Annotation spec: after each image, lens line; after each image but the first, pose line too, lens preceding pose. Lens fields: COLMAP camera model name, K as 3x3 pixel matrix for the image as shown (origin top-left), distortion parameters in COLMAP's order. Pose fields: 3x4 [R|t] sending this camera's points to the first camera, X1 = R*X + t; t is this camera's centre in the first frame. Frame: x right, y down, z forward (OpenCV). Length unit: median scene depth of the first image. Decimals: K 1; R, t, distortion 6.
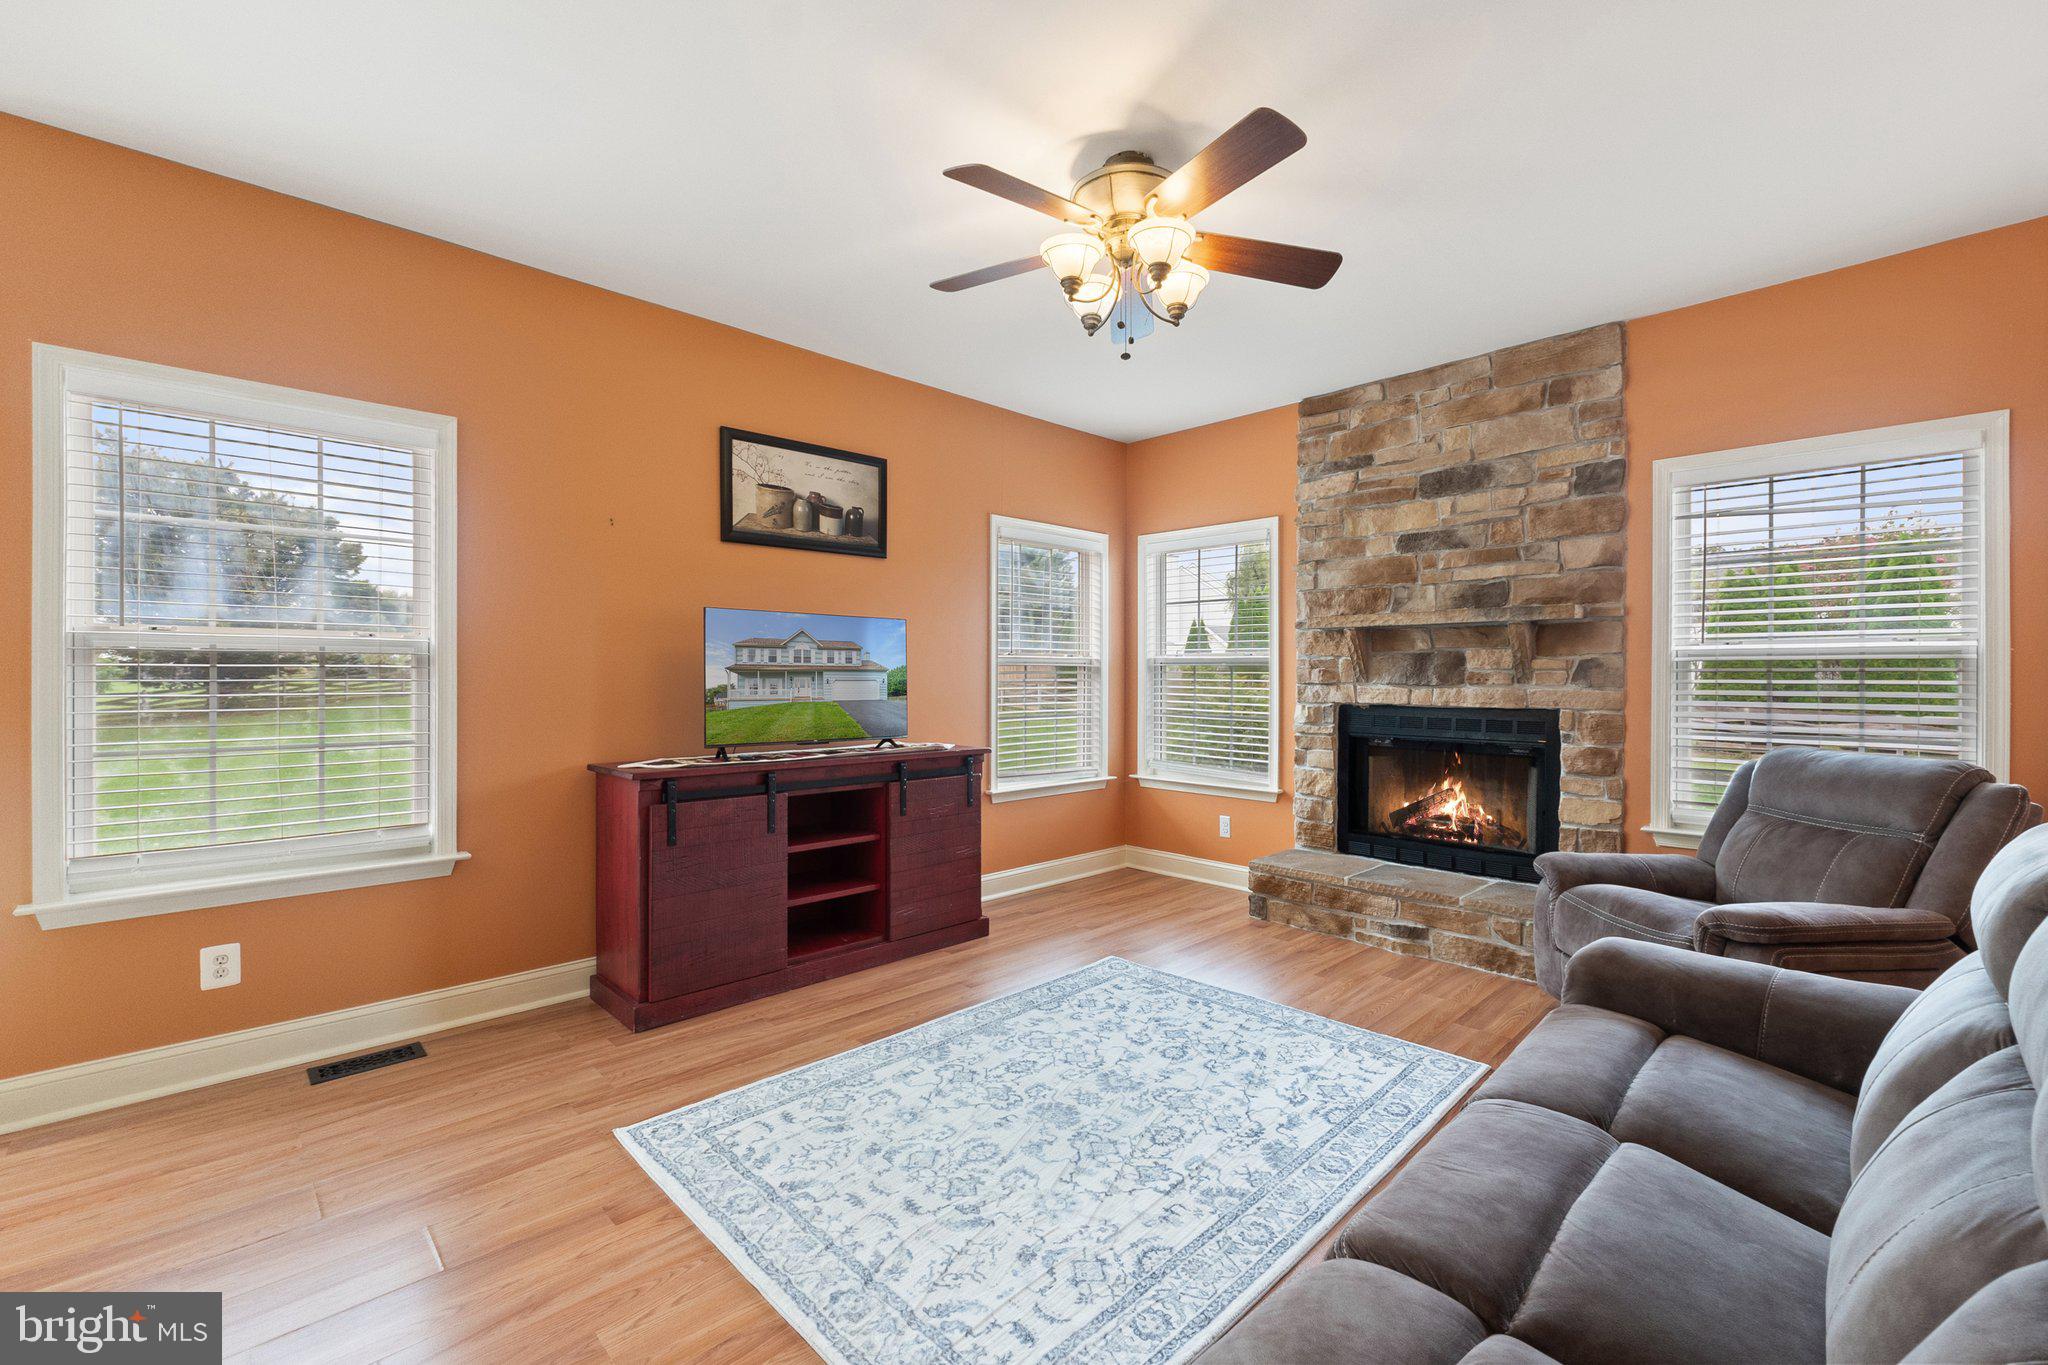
lens RADIAL K [[873.8, 0, 996.2], [0, 873.8, 680.3], [0, 0, 1]] dist [-0.001682, -0.000239]
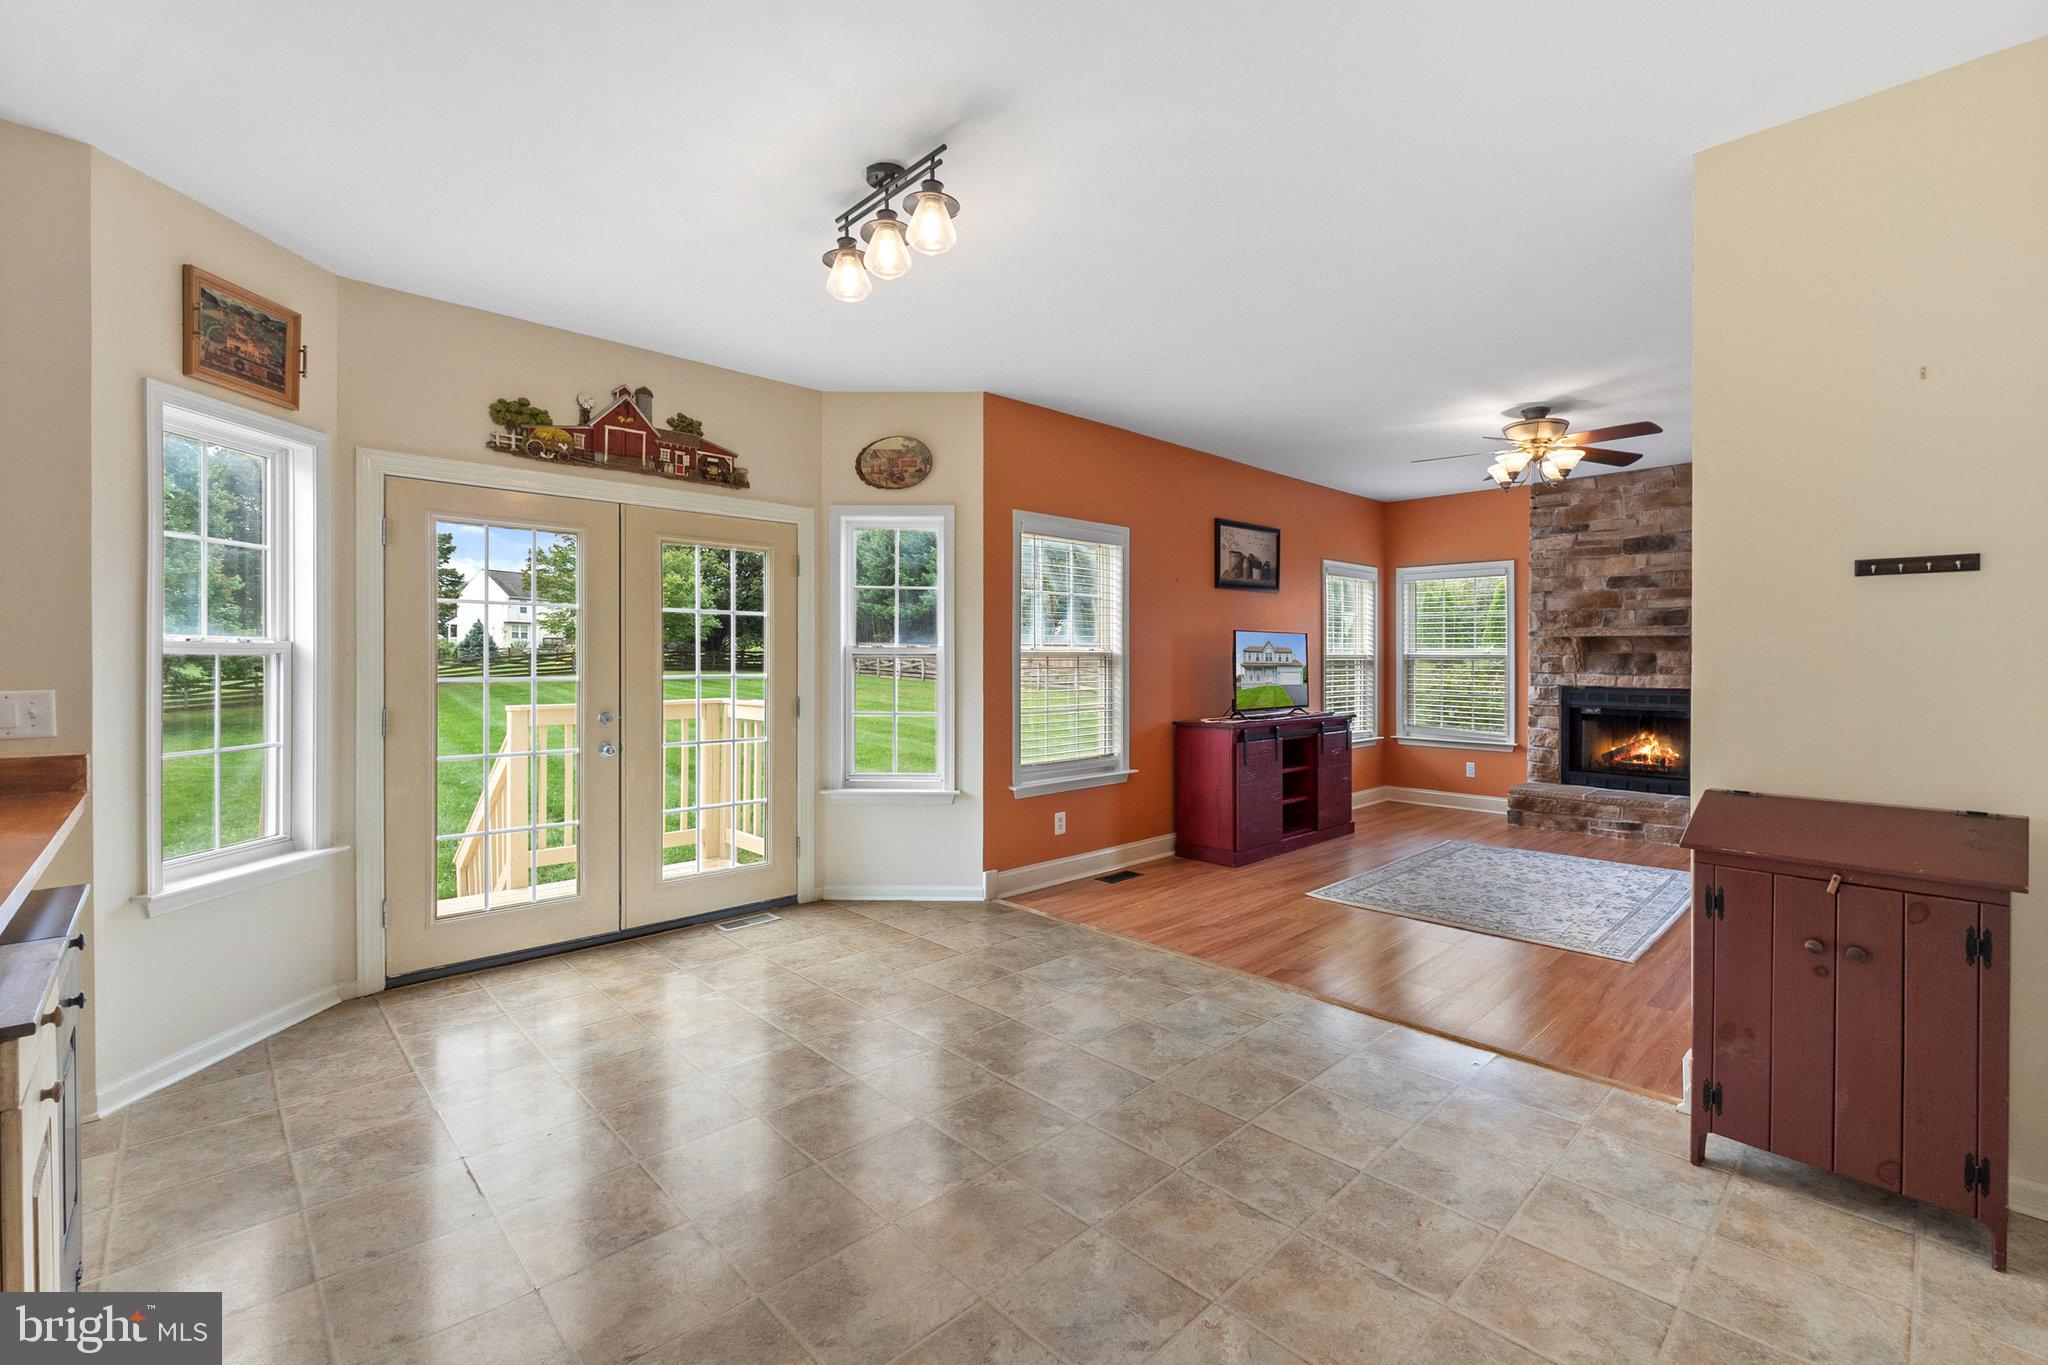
lens RADIAL K [[876.1, 0, 1024.4], [0, 876.1, 662.6], [0, 0, 1]] dist [-0.000661, 0.000052]
pose [[1.000000, -0.000968, 0.000220, -0.604917], [0.000968, 0.999999, -0.000548, -0.015324], [-0.000220, 0.000548, 1.000000, -0.582771]]
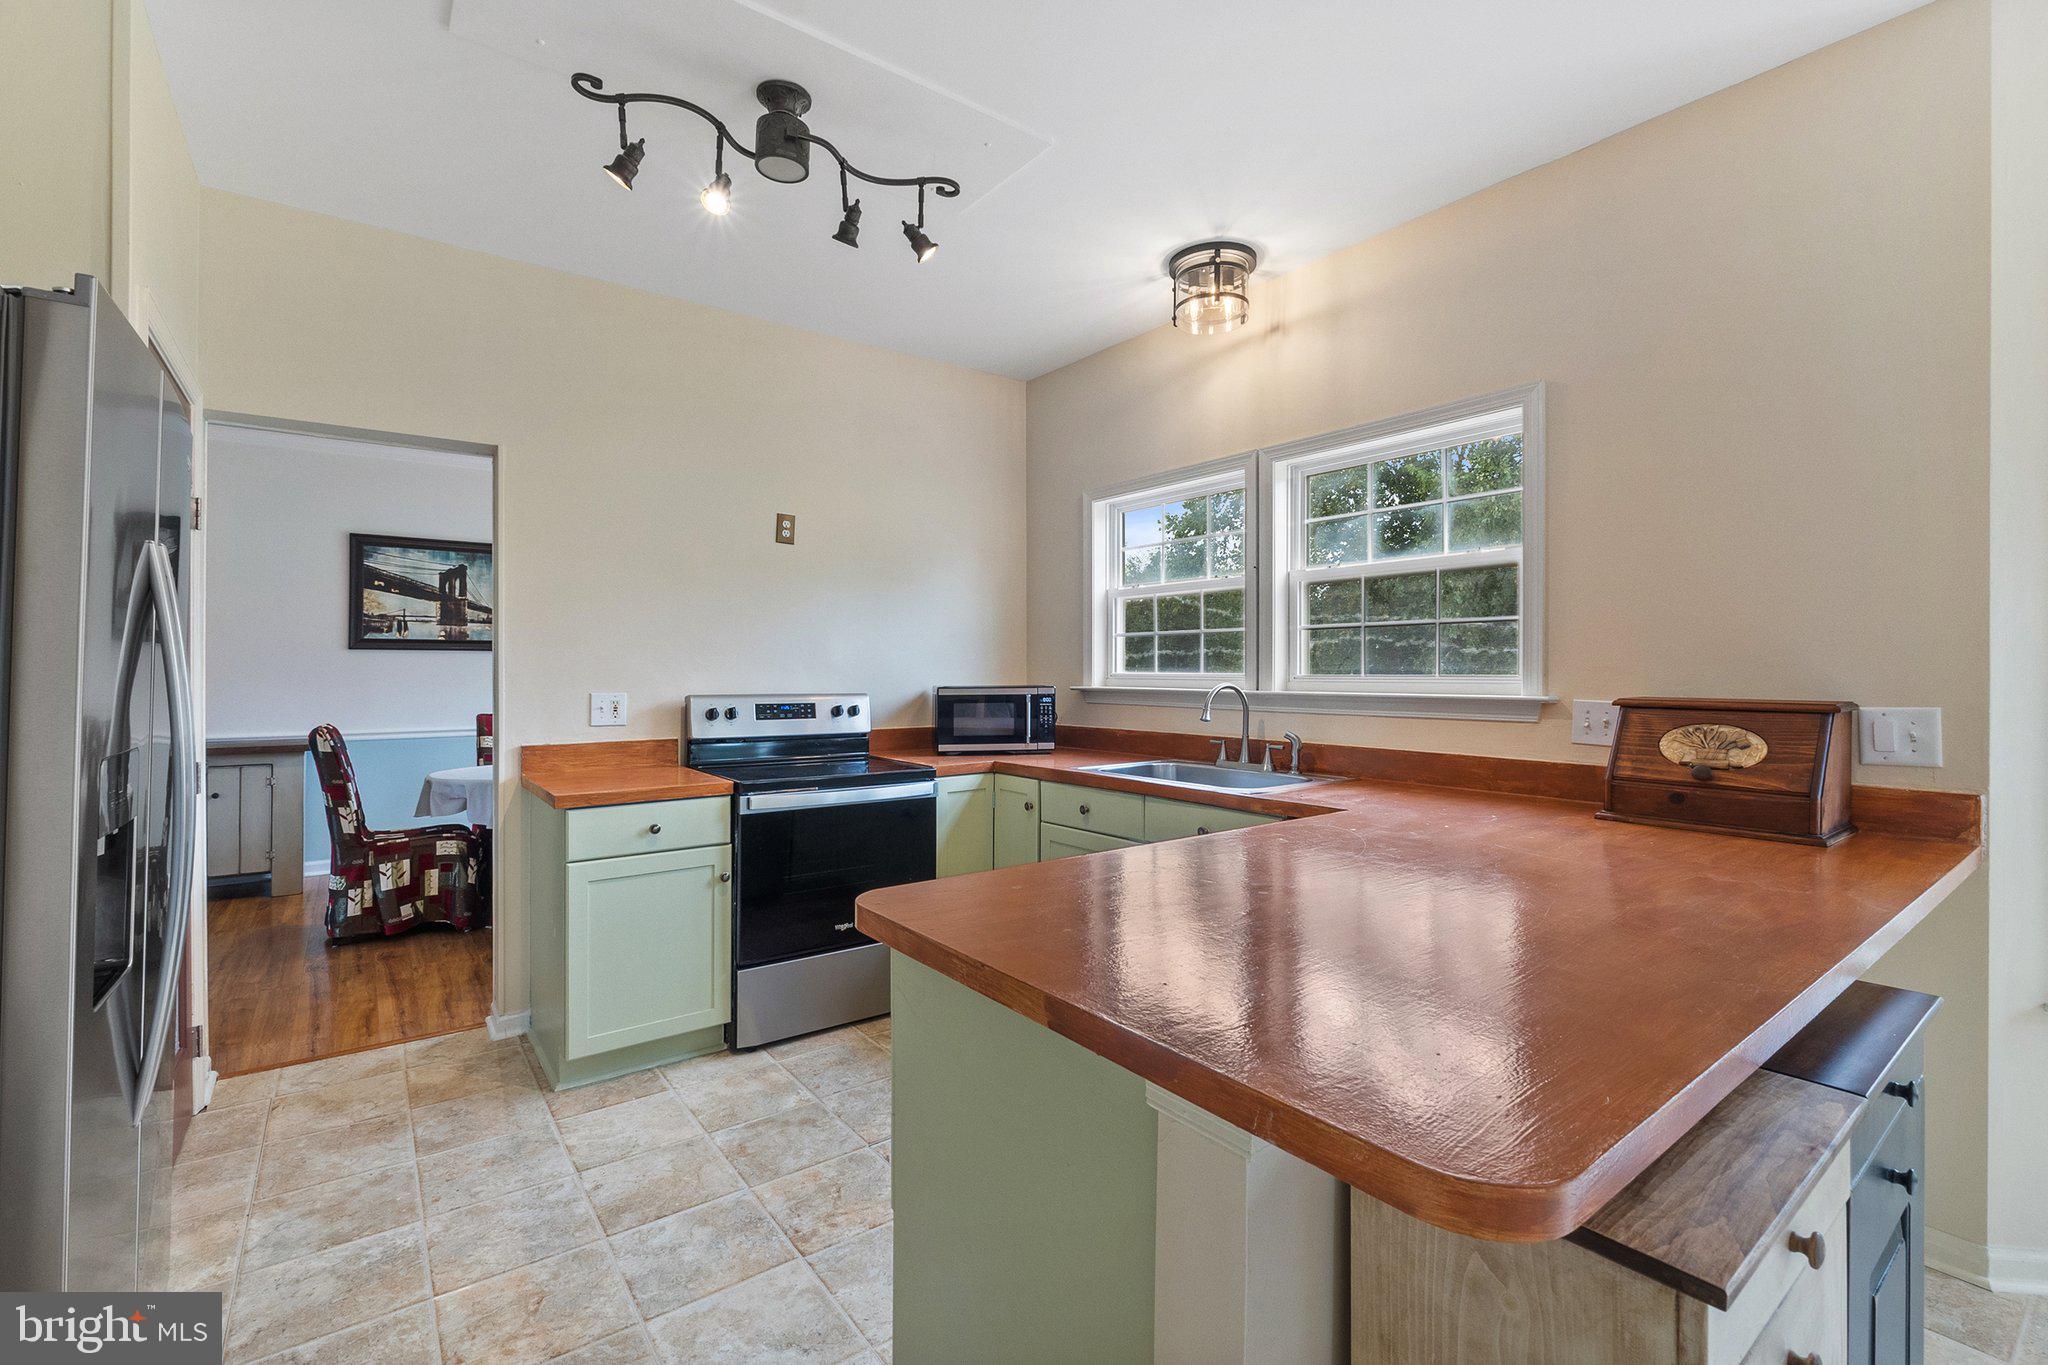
lens RADIAL K [[886.7, 0, 1022.2], [0, 886.7, 673.9], [0, 0, 1]] dist [-0.001068, -0.000265]
pose [[-0.112704, -0.000404, -0.993629, -0.739093], [-0.001965, 0.999998, -0.000183, -0.014456], [0.993627, 0.001932, -0.112704, -0.421768]]
